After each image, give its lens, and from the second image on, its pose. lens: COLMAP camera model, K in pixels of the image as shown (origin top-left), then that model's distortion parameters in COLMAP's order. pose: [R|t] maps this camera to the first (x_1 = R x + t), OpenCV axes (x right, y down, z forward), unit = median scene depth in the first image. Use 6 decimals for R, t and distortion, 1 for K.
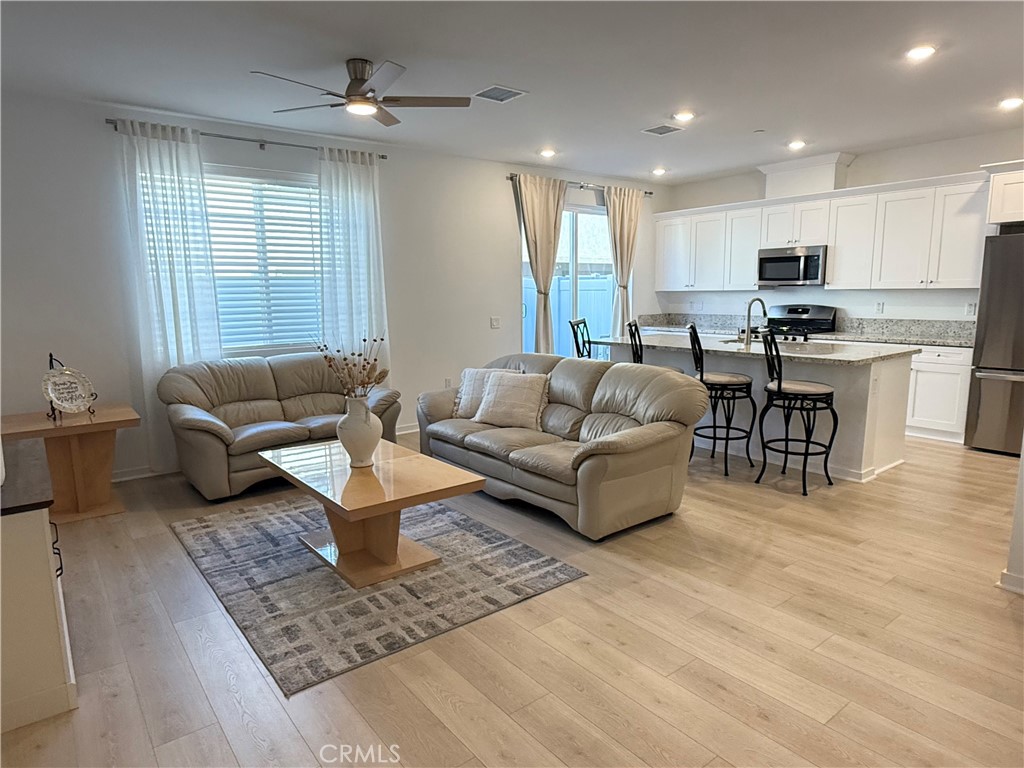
lens RADIAL K [[631.3, 0, 512.0], [0, 631.3, 384.0], [0, 0, 1]] dist [-0.010591, 0.001776]
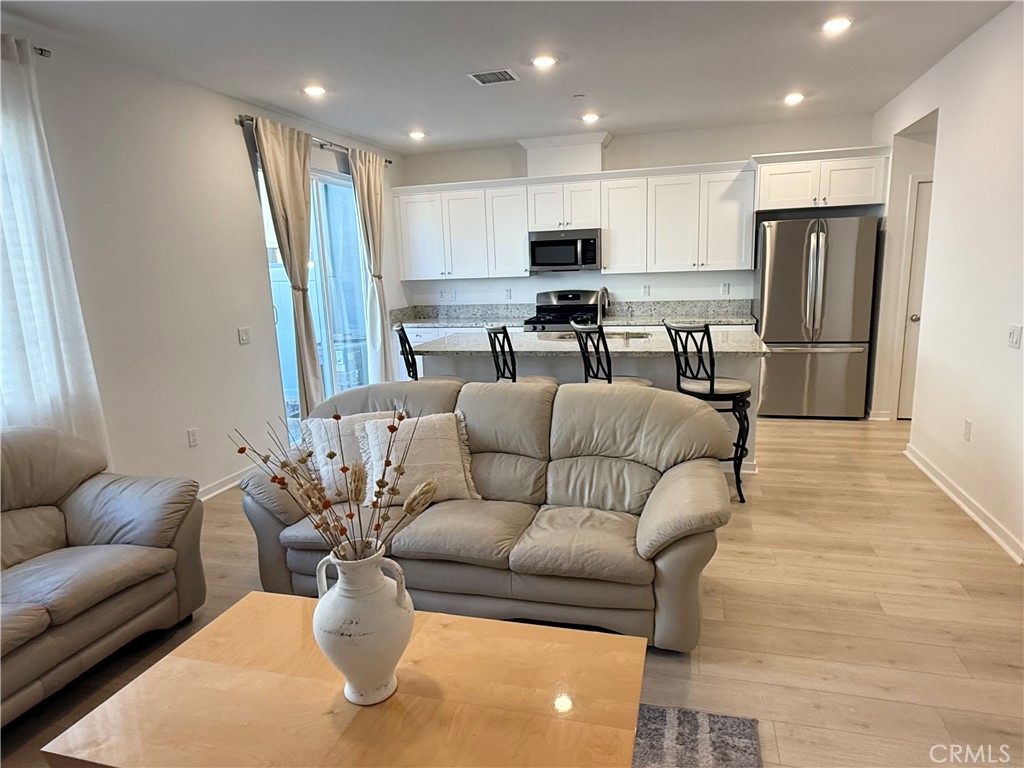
lens RADIAL K [[631.3, 0, 512.0], [0, 631.3, 384.0], [0, 0, 1]] dist [-0.010591, 0.001776]
pose [[0.801998, -0.127953, 0.583462, -0.205294], [0.112697, 0.991658, 0.062561, -0.057865], [-0.586599, 0.015580, 0.809727, 0.291943]]
